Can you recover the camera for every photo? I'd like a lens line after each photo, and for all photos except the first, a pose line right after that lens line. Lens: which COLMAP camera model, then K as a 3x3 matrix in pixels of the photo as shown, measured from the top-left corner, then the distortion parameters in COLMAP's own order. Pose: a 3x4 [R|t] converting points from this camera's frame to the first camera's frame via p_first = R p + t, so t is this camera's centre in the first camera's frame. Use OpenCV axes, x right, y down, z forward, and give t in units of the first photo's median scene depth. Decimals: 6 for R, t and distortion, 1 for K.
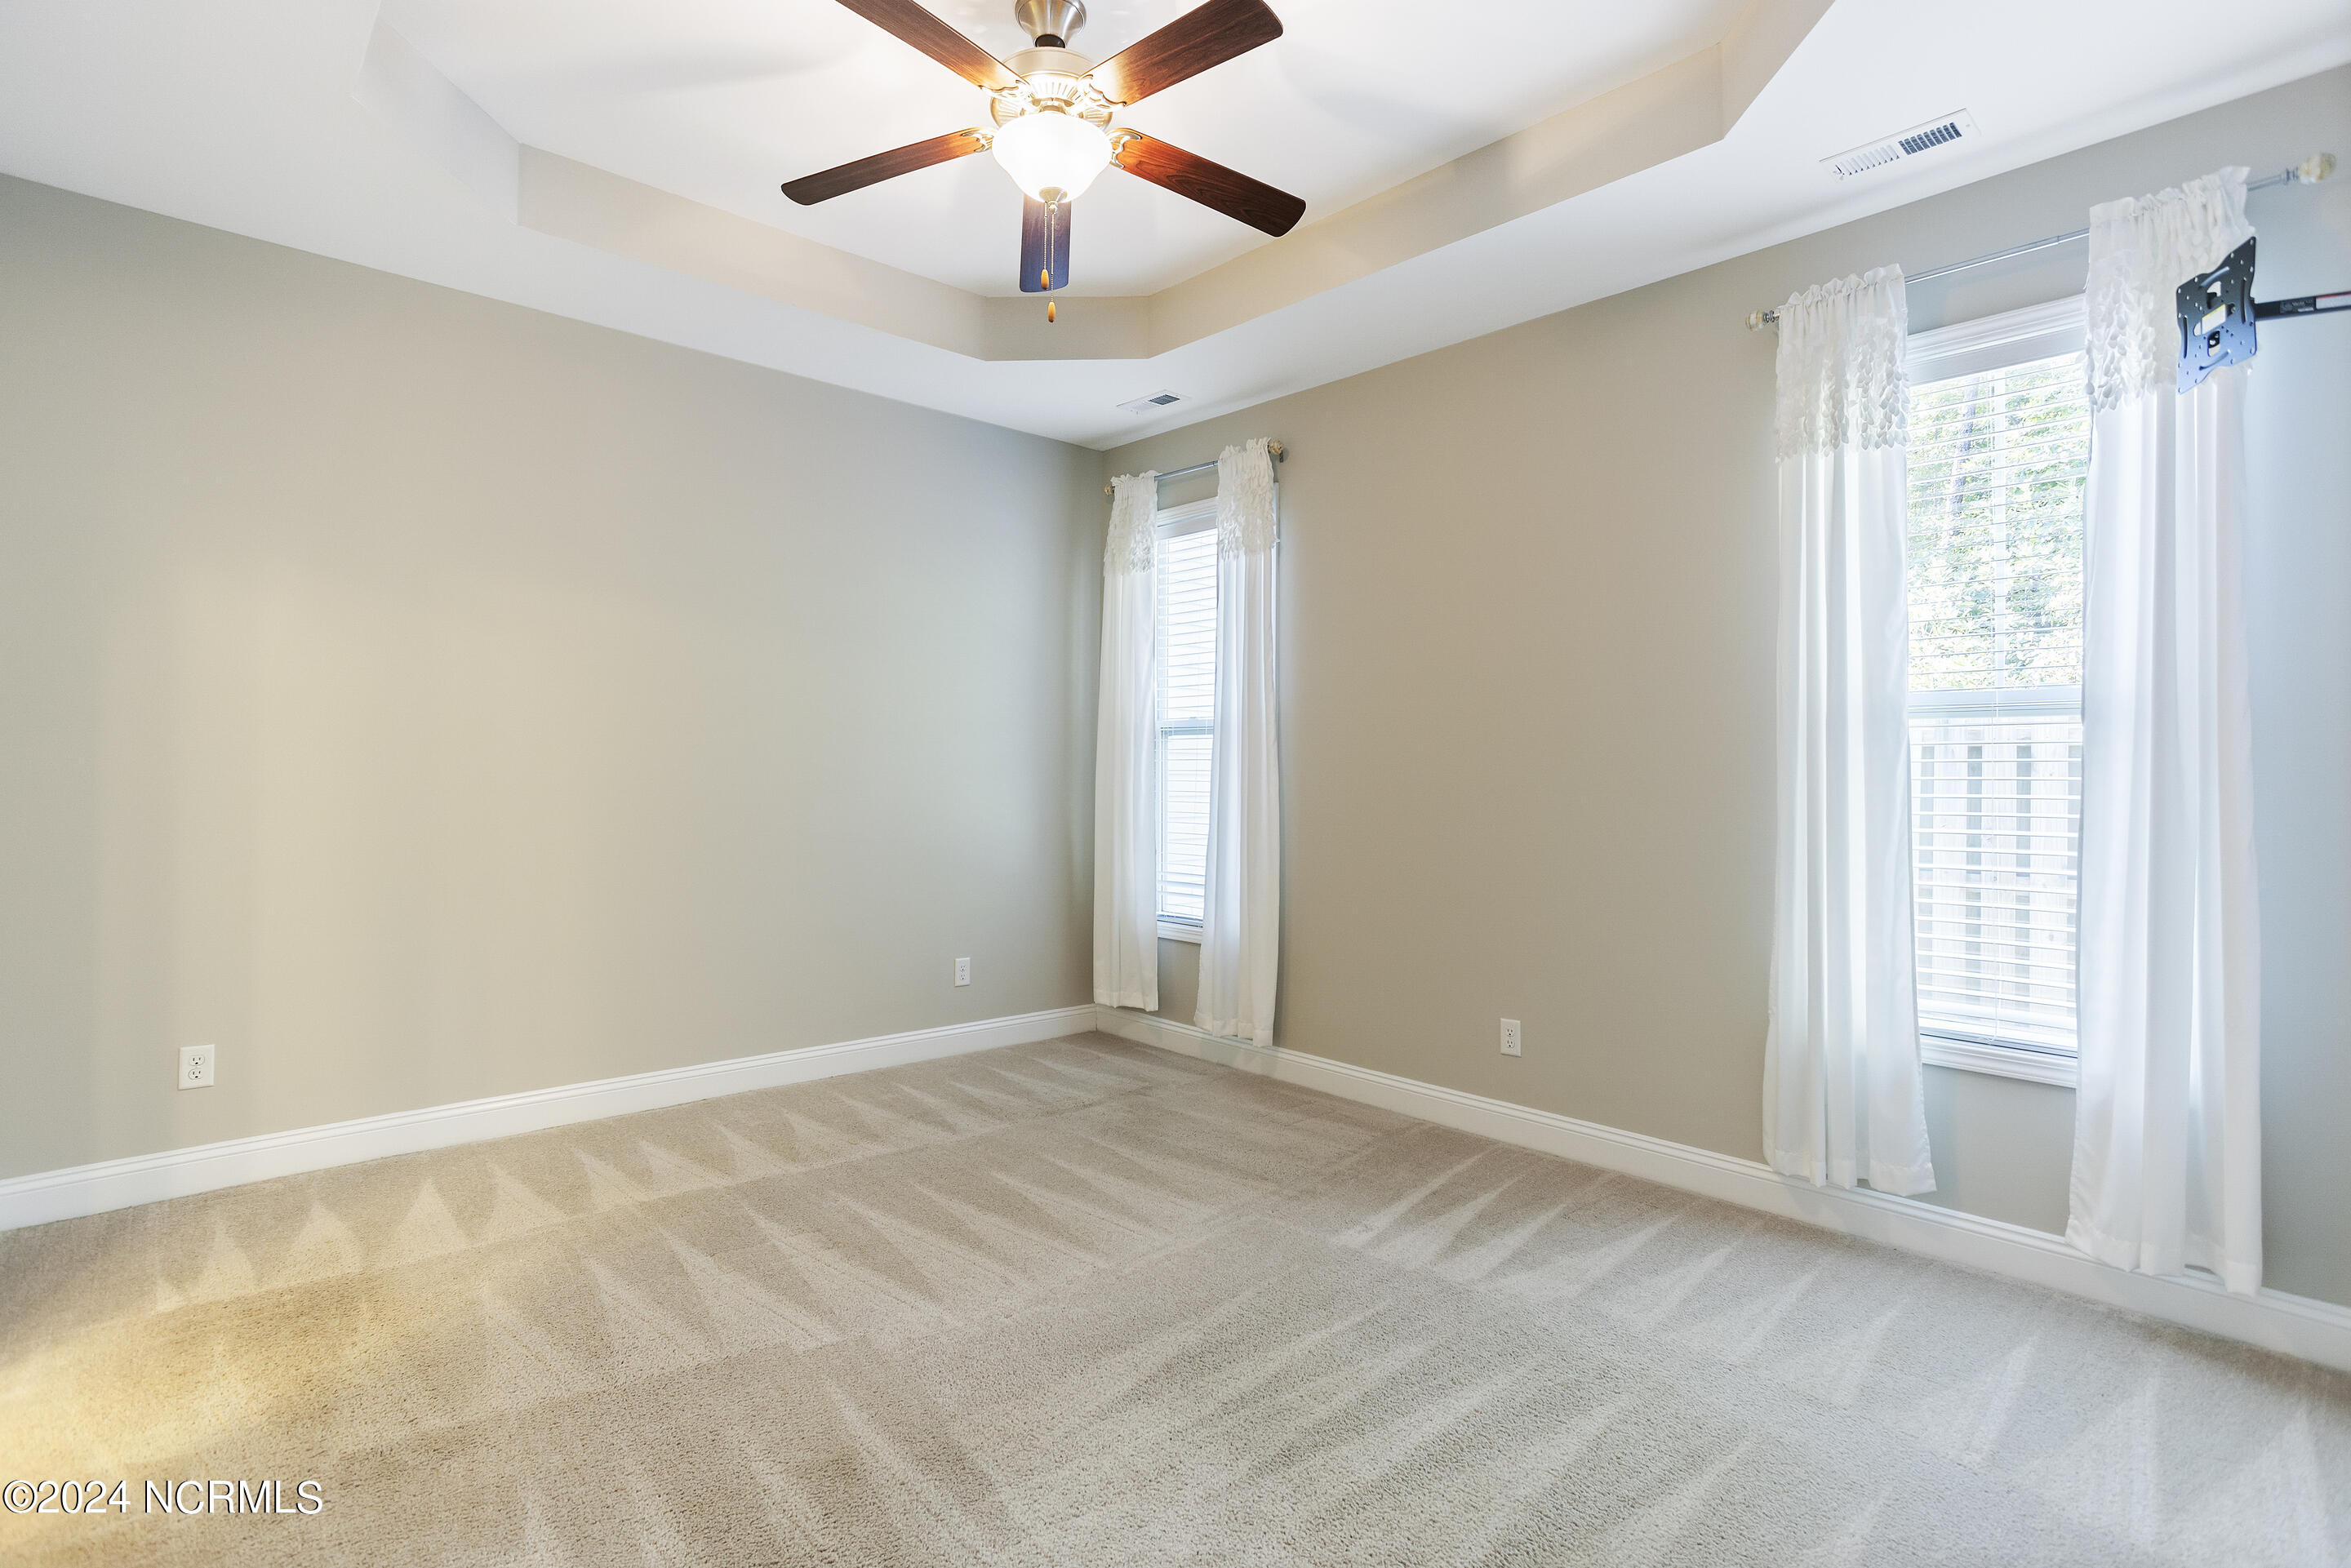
lens RADIAL K [[1148.9, 0, 1174.8], [0, 1148.9, 781.6], [0, 0, 1]] dist [-0.054496, 0.035935]
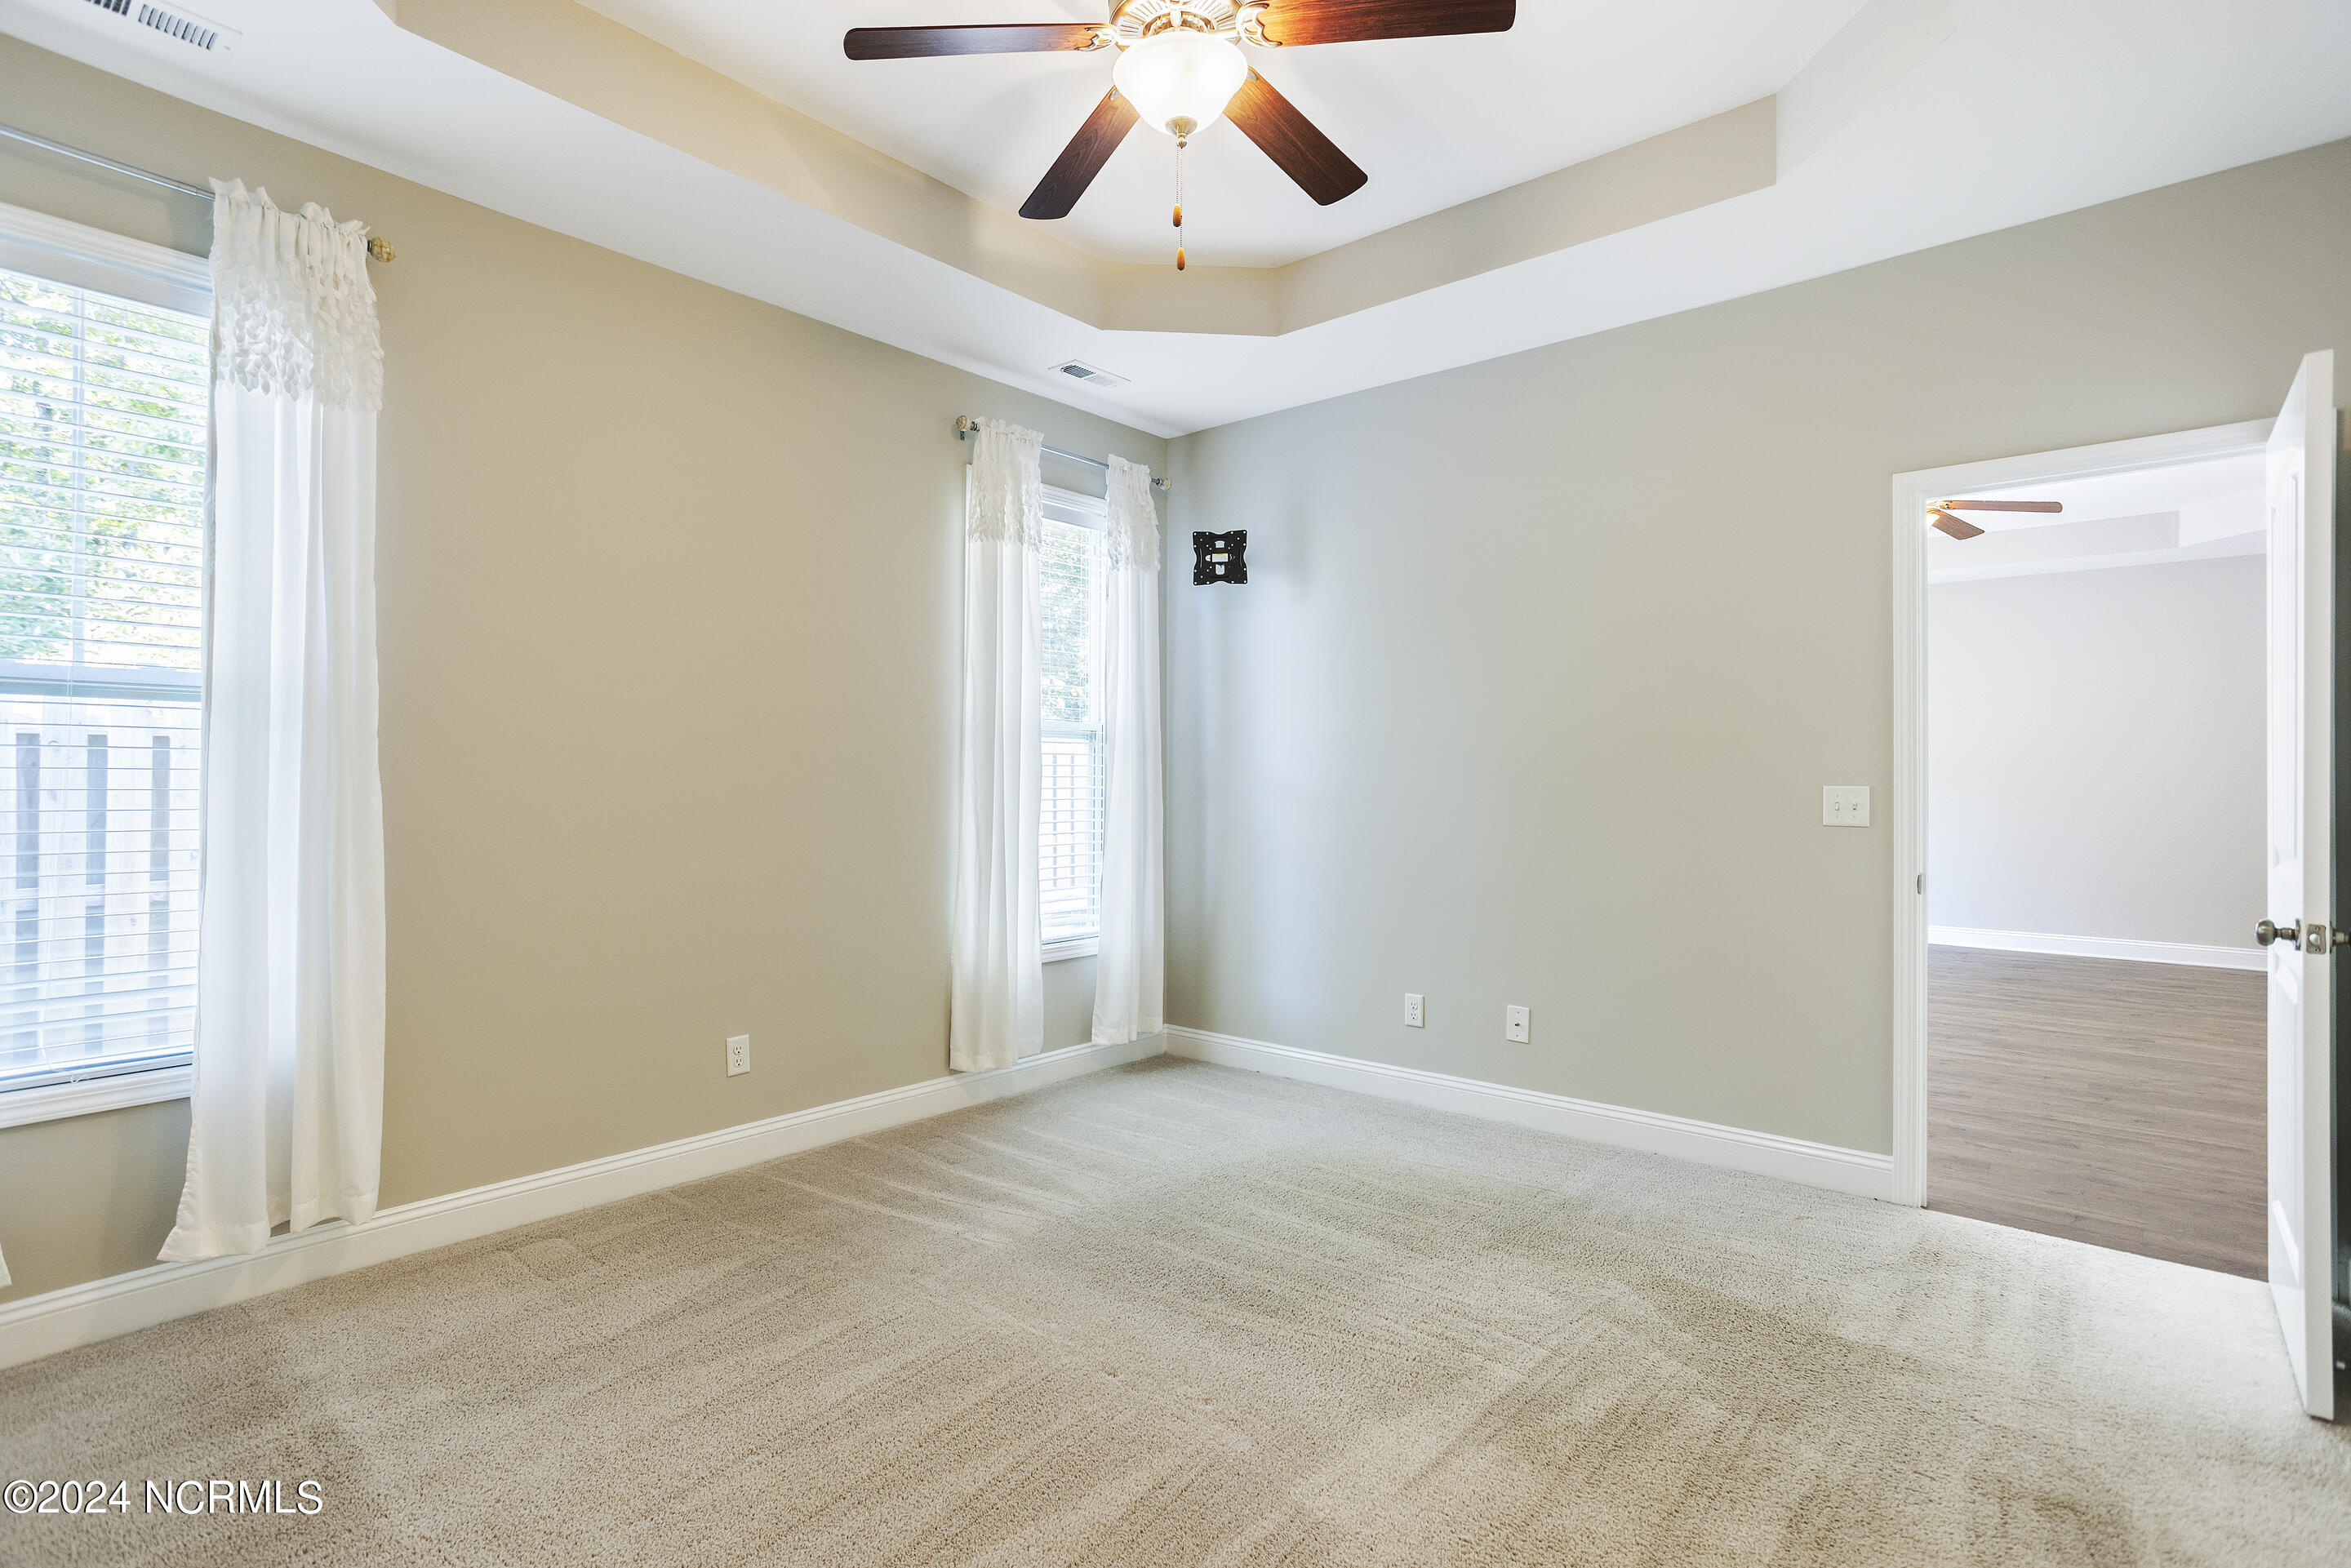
lens RADIAL K [[1156.5, 0, 1175.5], [0, 1156.5, 784.0], [0, 0, 1]] dist [0.003138, 0.000640]
pose [[-0.115240, -0.017175, 0.993189, -0.844415], [0.000431, 0.999850, 0.017340, -0.018651], [-0.993338, 0.002427, -0.115215, 0.924130]]
